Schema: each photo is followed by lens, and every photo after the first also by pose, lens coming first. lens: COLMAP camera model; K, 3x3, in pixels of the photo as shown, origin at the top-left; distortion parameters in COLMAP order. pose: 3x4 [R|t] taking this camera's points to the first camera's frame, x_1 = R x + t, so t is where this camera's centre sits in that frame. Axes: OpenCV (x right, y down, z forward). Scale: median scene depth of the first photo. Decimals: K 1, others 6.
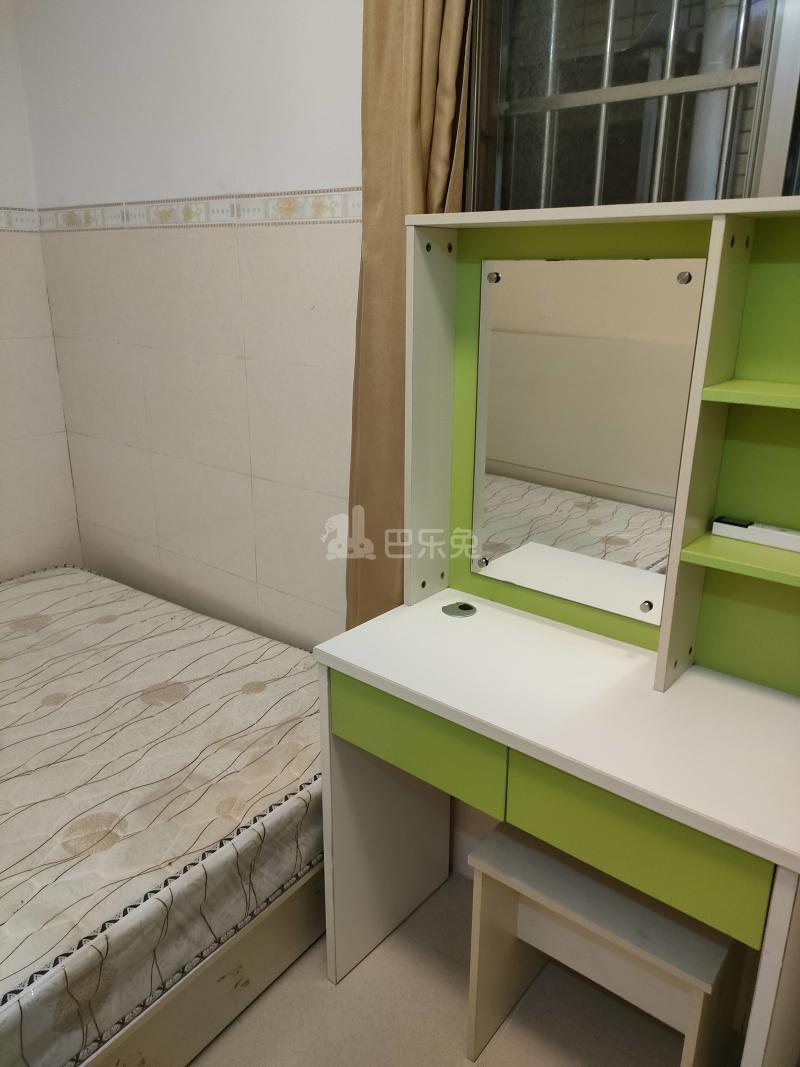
lens RADIAL K [[781.0, 0, 400.0], [0, 781.0, 533.5], [0, 0, 1]] dist [0.069820, -0.078854]
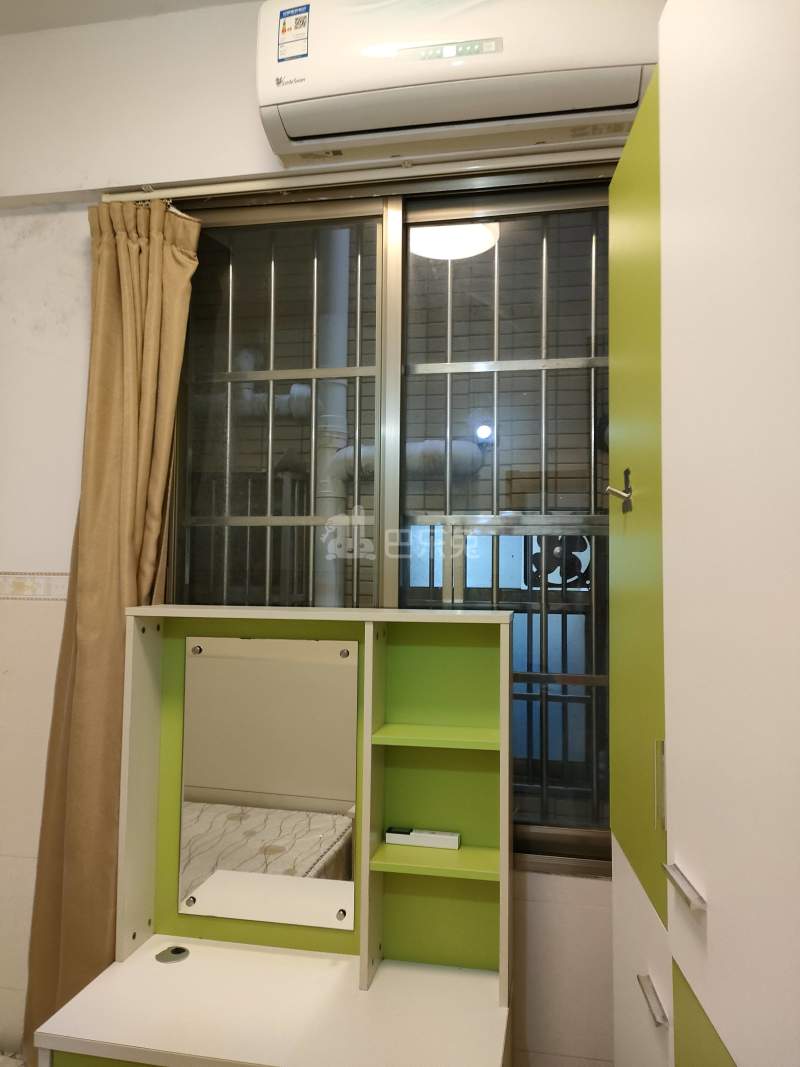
lens RADIAL K [[781.0, 0, 400.0], [0, 781.0, 533.5], [0, 0, 1]] dist [0.069820, -0.078854]
pose [[0.883853, 0.022372, 0.467229, -0.189667], [0.146453, 0.935401, -0.321832, -0.051472], [-0.444247, 0.352880, 0.823481, -0.246531]]
